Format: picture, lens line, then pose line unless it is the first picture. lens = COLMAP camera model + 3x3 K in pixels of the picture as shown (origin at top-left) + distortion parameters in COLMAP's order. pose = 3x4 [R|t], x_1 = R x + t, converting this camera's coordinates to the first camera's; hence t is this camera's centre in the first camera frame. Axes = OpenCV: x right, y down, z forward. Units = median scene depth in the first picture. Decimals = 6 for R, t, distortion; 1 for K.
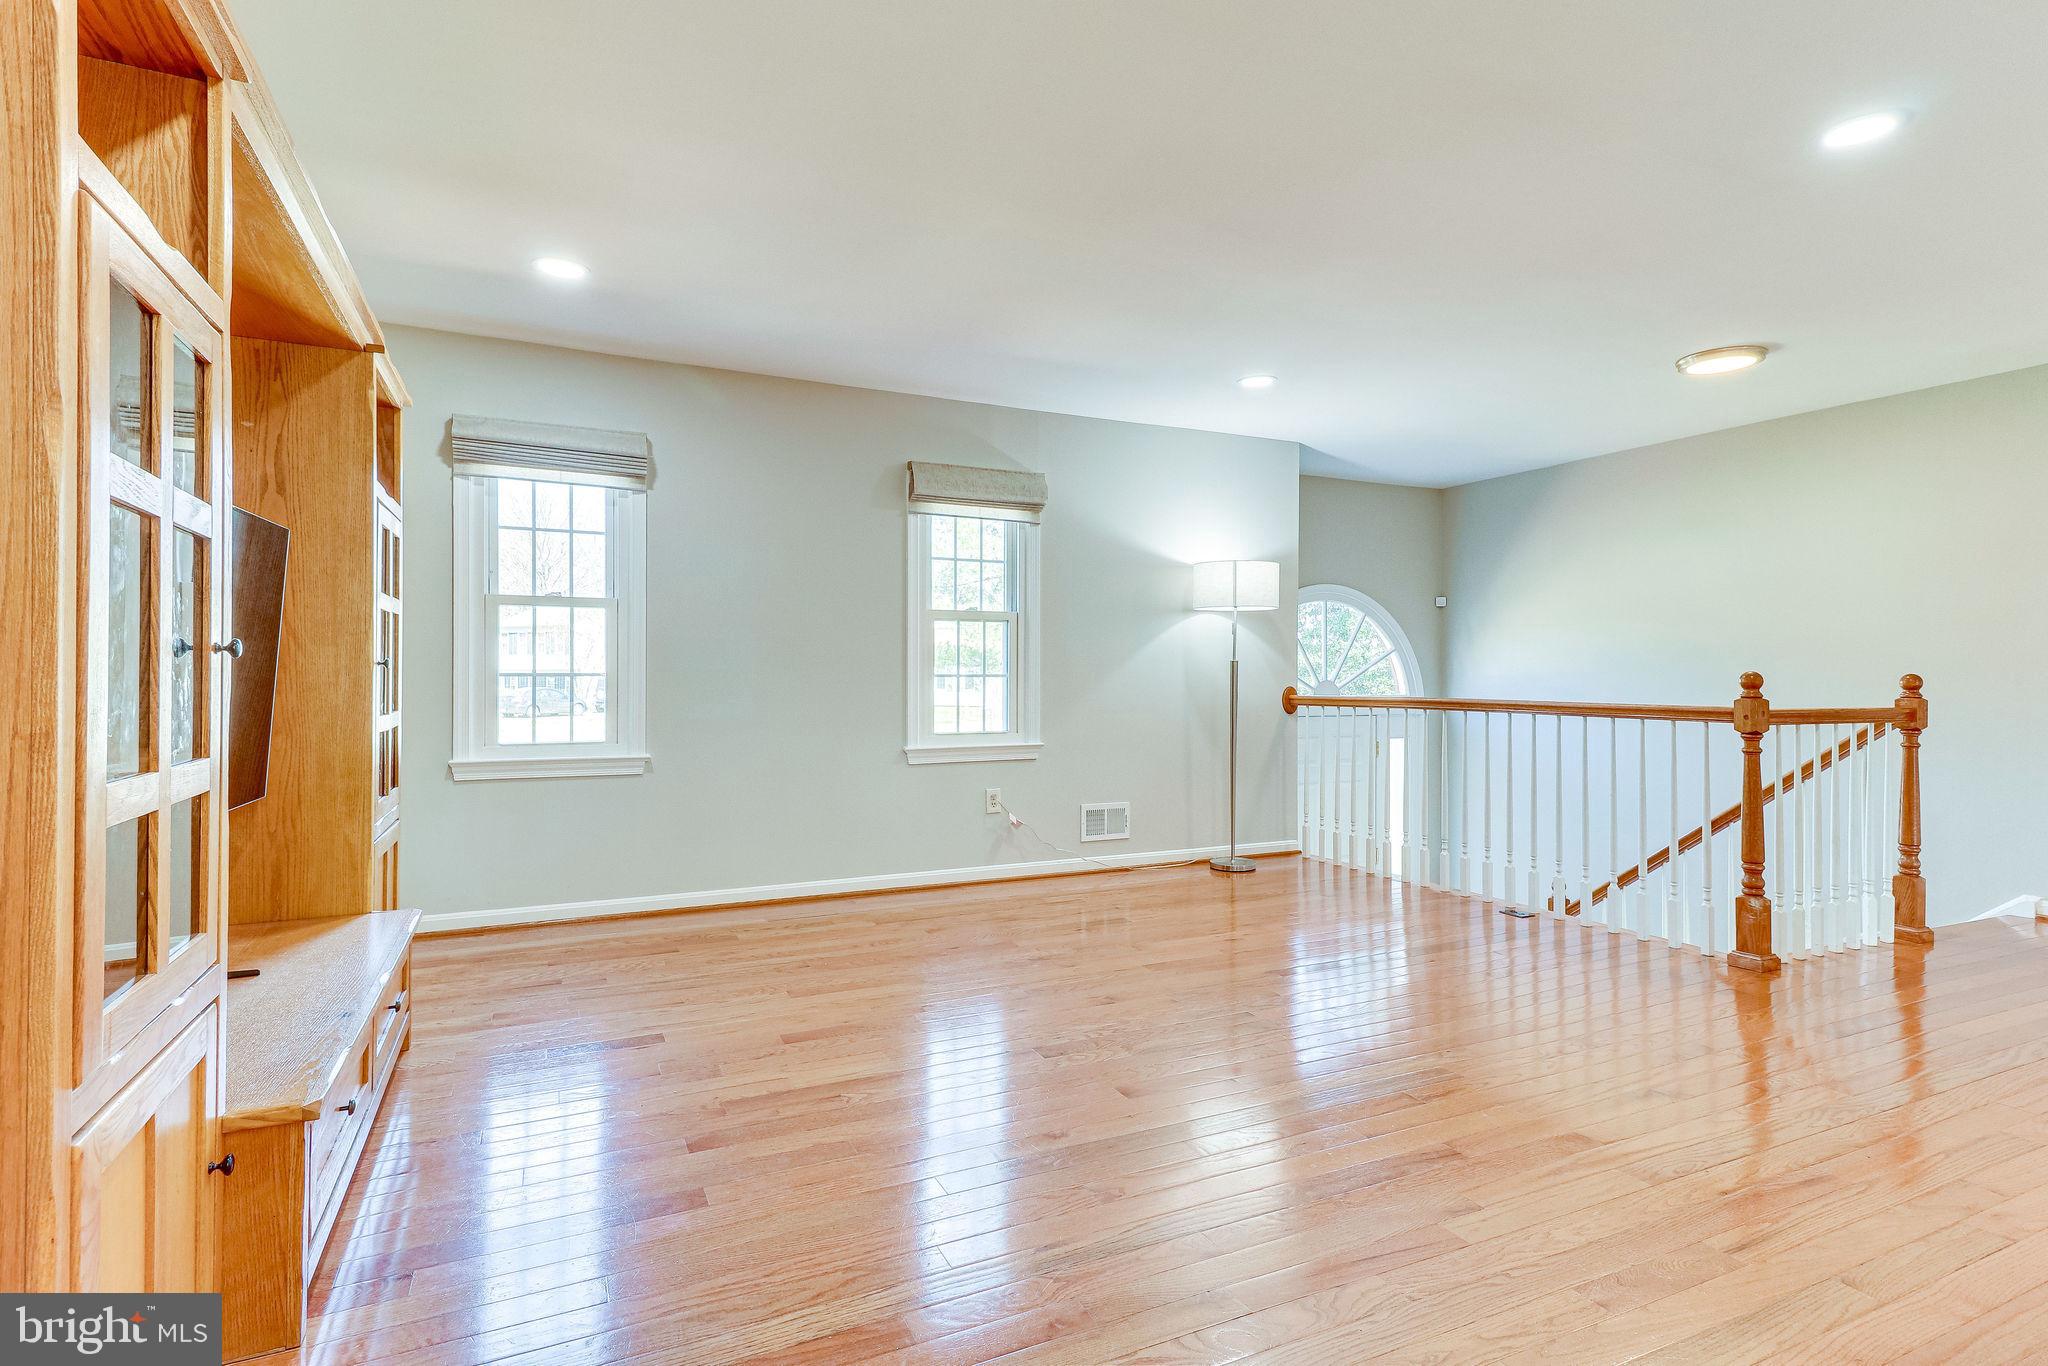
lens RADIAL K [[979.5, 0, 1015.3], [0, 979.5, 671.7], [0, 0, 1]] dist [0.018573, -0.000414]
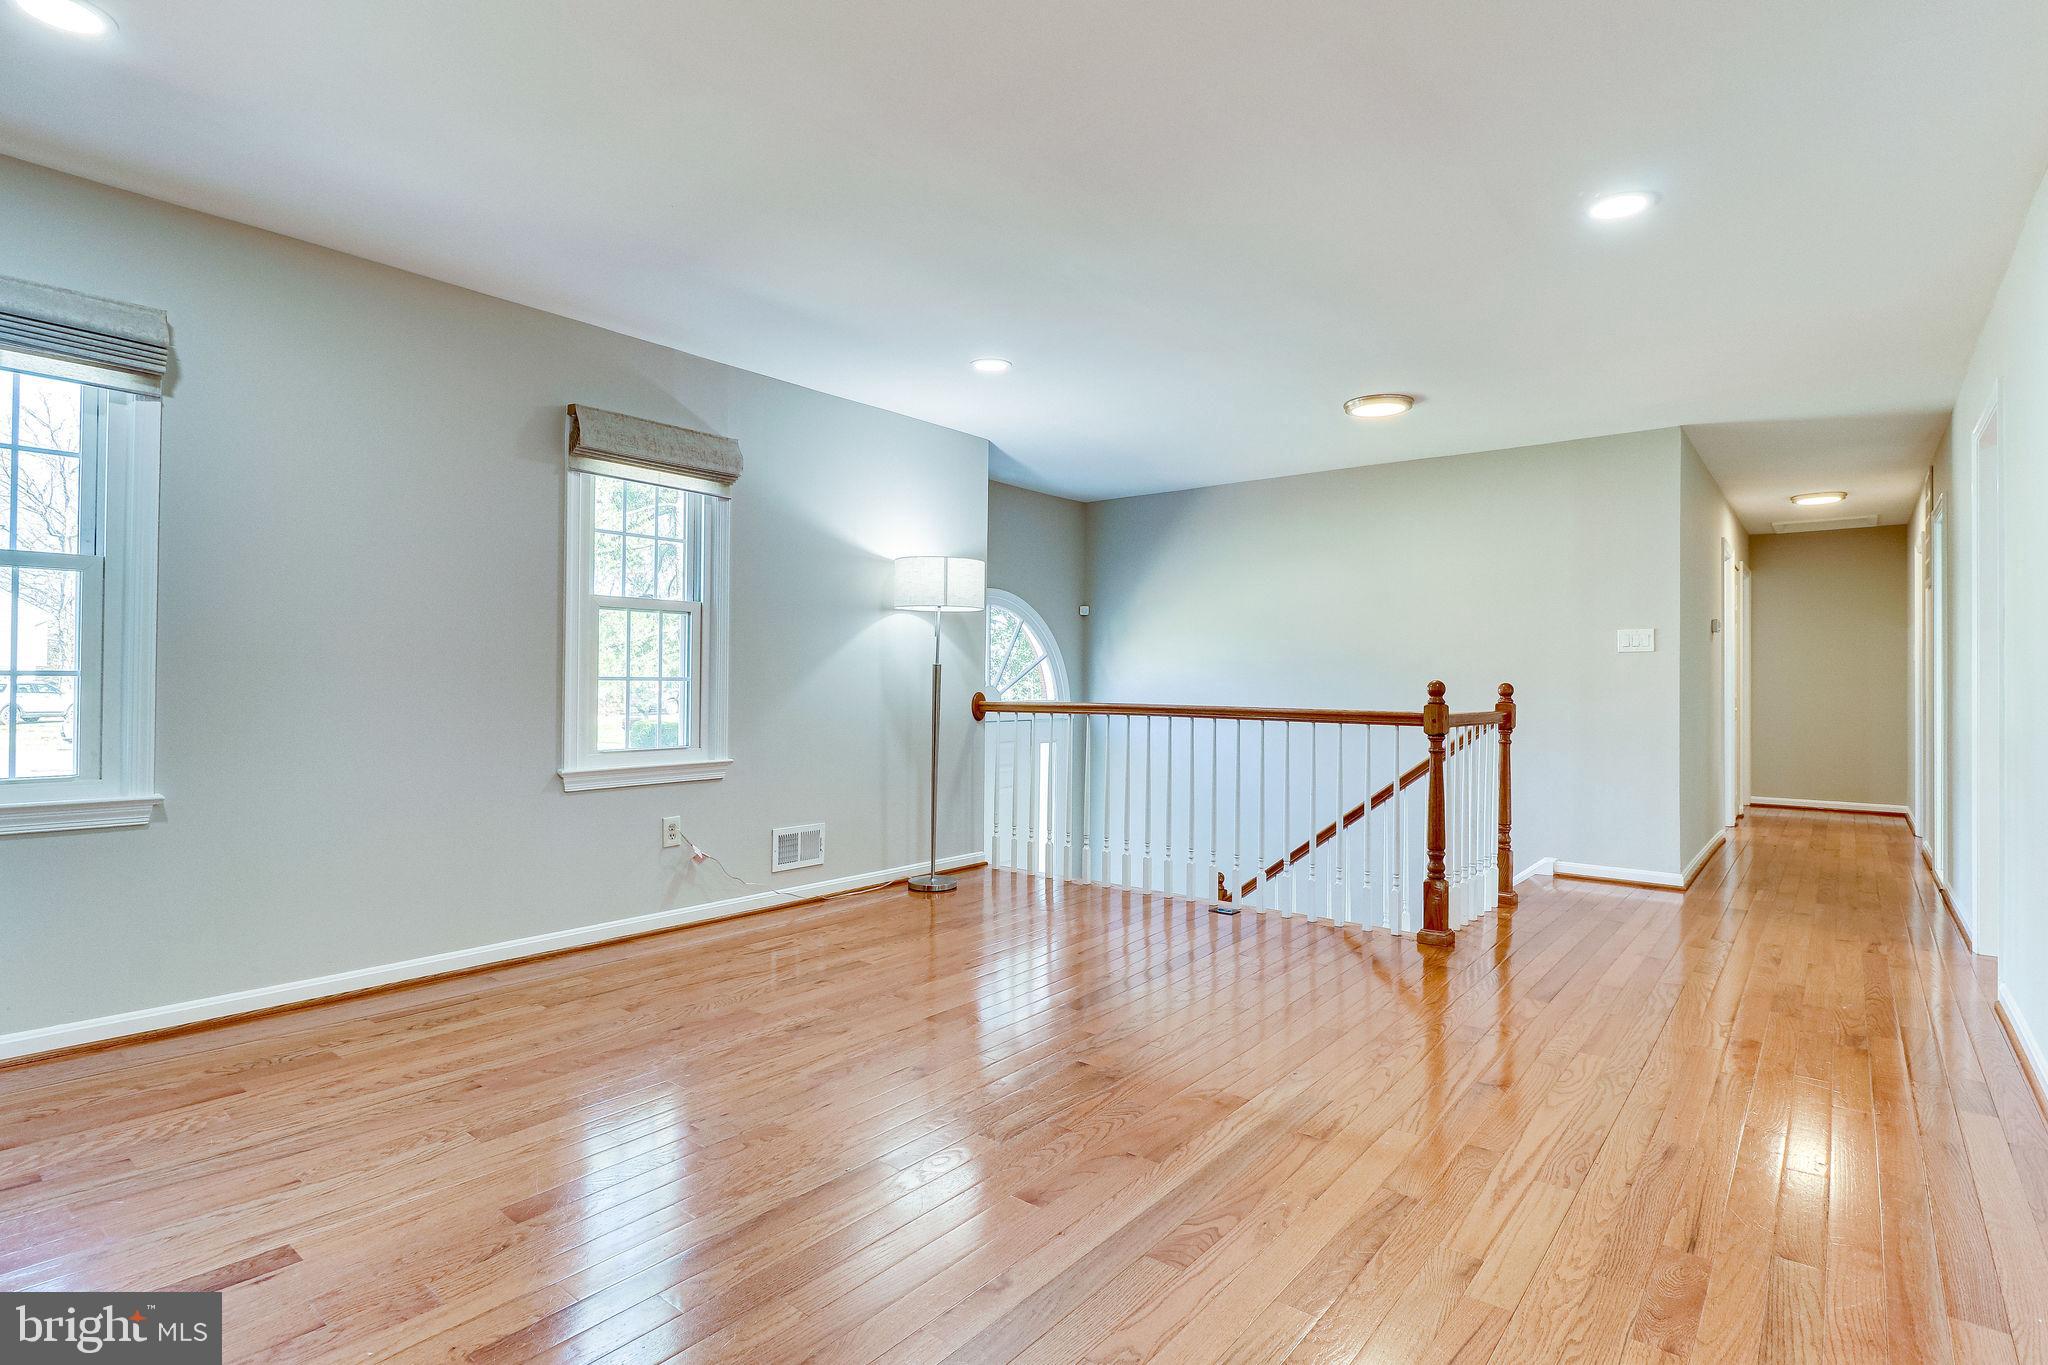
lens RADIAL K [[989.7, 0, 1019.0], [0, 989.7, 672.6], [0, 0, 1]] dist [0.012969, -0.015865]
pose [[0.903260, 0.009583, 0.428988, -0.116547], [-0.008606, 0.999954, -0.004216, -0.000110], [-0.429008, 0.000116, 0.903301, 0.125676]]
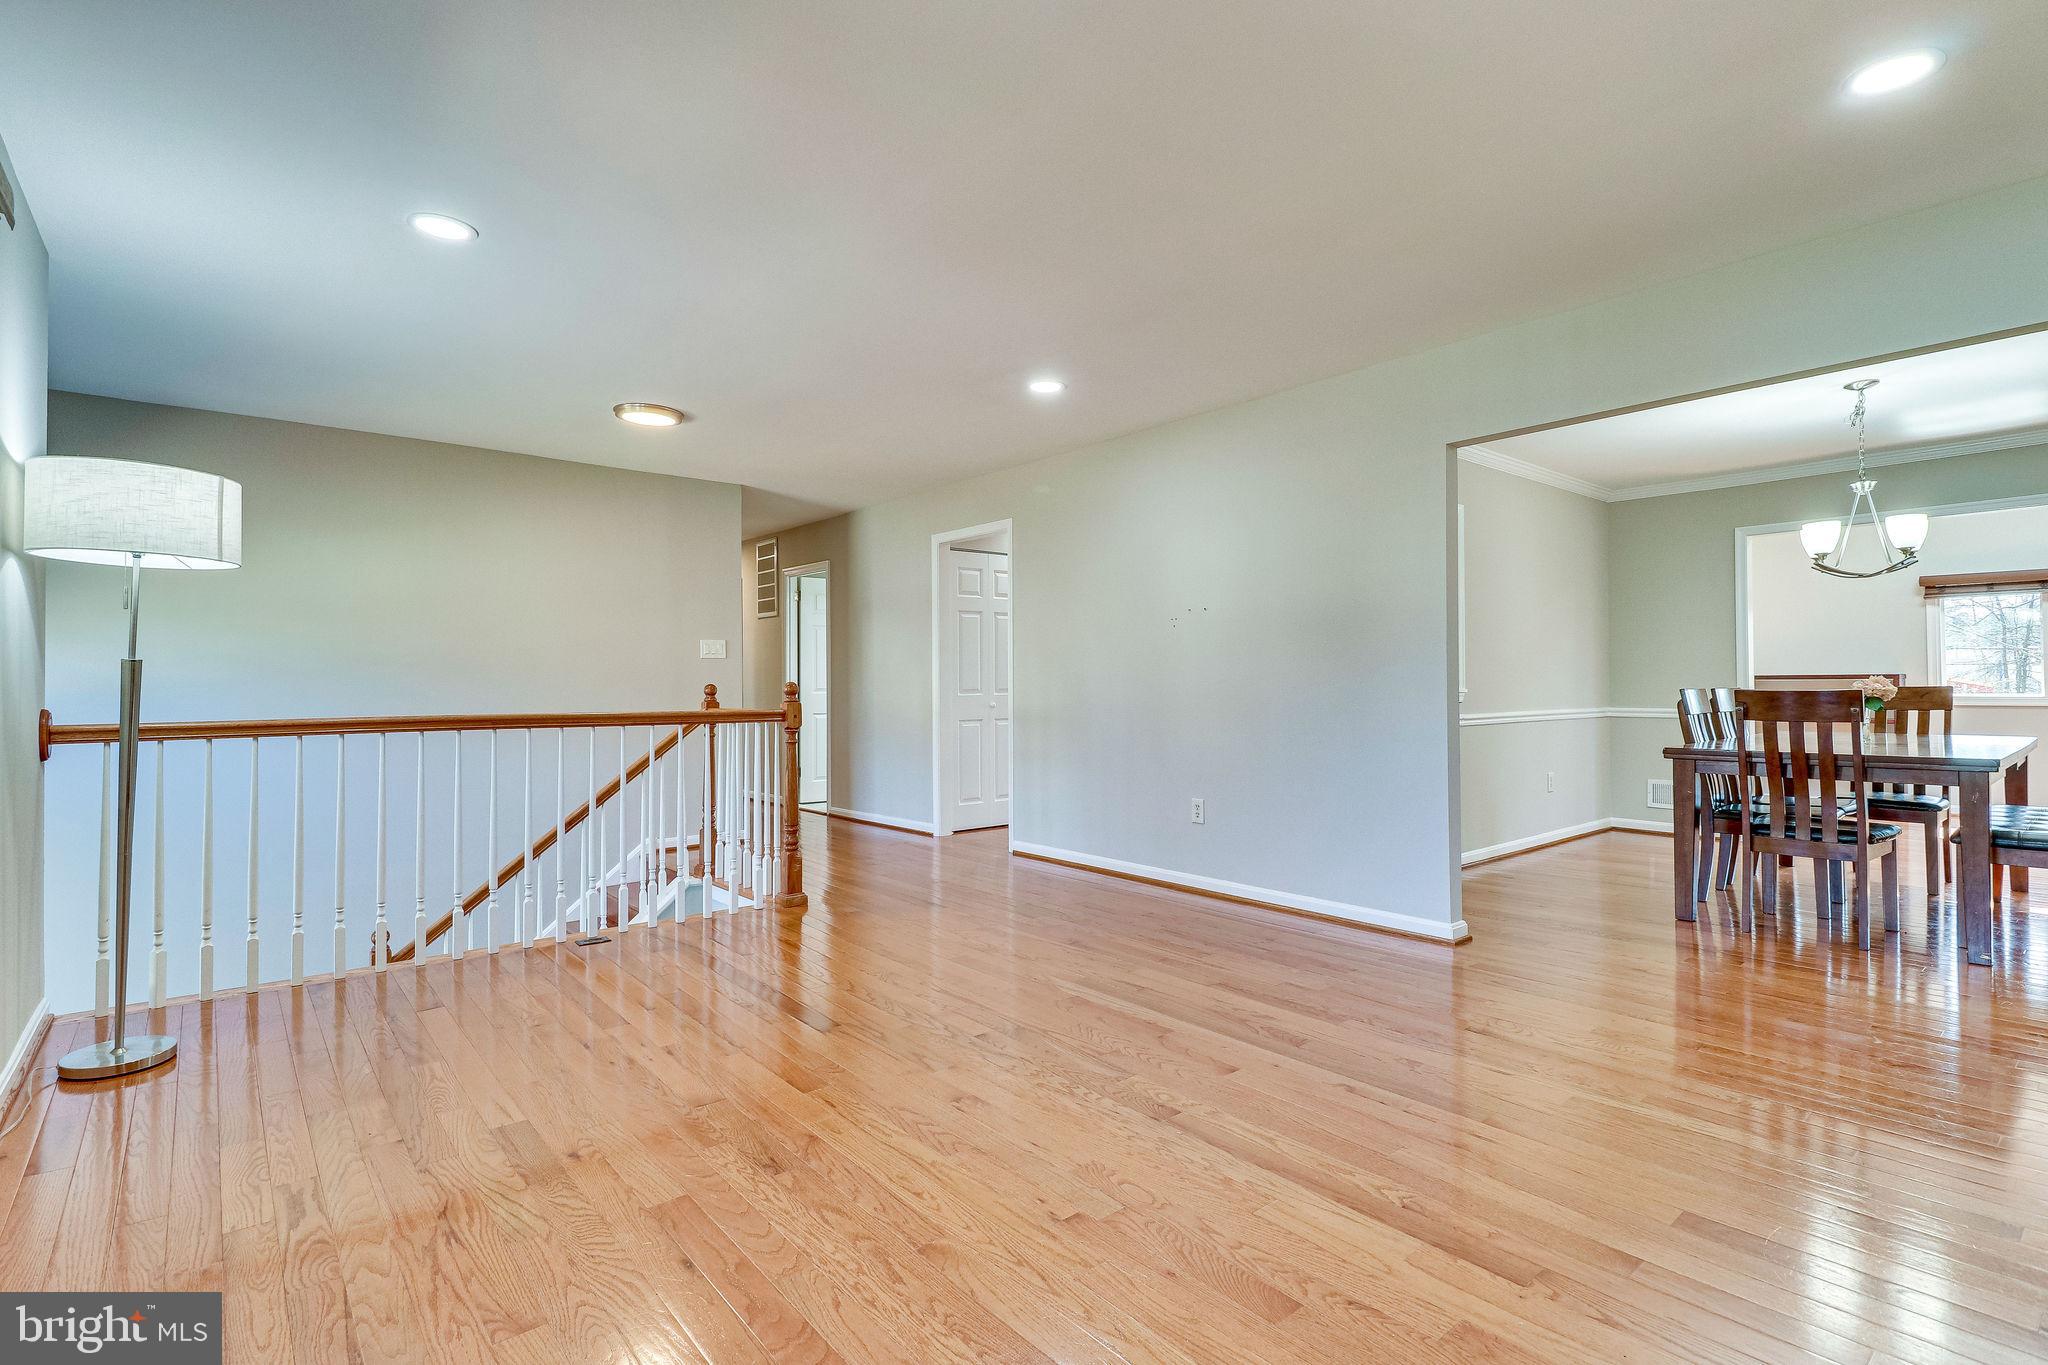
lens RADIAL K [[979.5, 0, 1015.3], [0, 979.5, 671.2], [0, 0, 1]] dist [0.018573, -0.000414]
pose [[-0.256379, 0.012053, 0.966501, -0.416868], [-0.003543, 0.999904, -0.013409, 0.000977], [-0.966570, -0.006862, -0.256311, 0.713835]]
